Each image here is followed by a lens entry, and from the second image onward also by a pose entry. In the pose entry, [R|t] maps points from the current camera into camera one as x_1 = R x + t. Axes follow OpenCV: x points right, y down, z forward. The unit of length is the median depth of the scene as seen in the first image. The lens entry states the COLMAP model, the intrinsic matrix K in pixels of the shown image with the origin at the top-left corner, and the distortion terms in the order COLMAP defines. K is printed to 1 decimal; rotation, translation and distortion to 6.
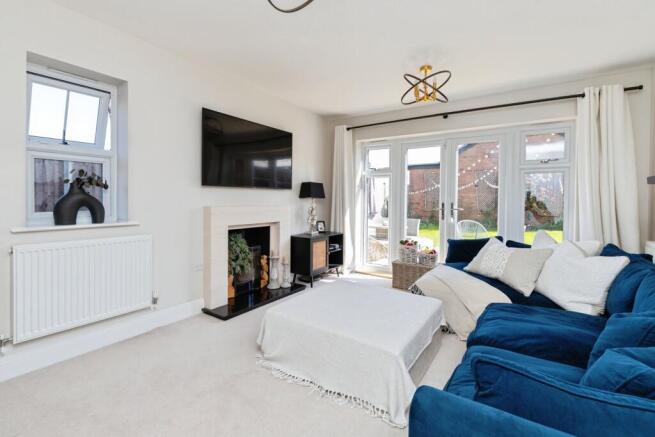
lens RADIAL K [[299.5, 0, 339.0], [0, 299.5, 198.6], [0, 0, 1]] dist [-0.005946, -0.000339]
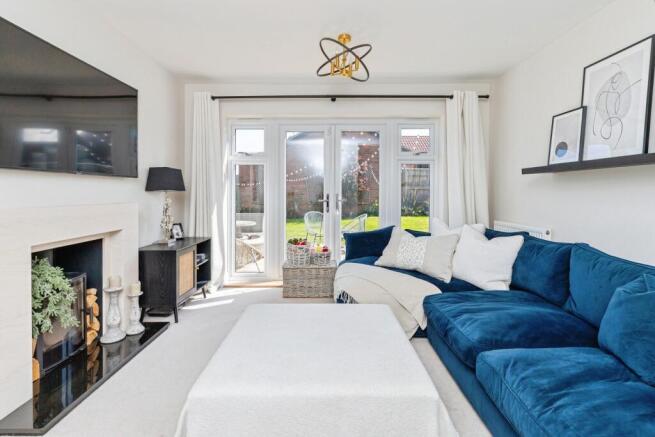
lens RADIAL K [[316.5, 0, 332.1], [0, 316.5, 189.5], [0, 0, 1]] dist [0.001214, -0.002027]
pose [[0.828910, -0.012441, 0.559244, -0.202431], [0.014286, 0.999897, 0.001070, 0.000038], [-0.559200, 0.007102, 0.829002, 0.215005]]
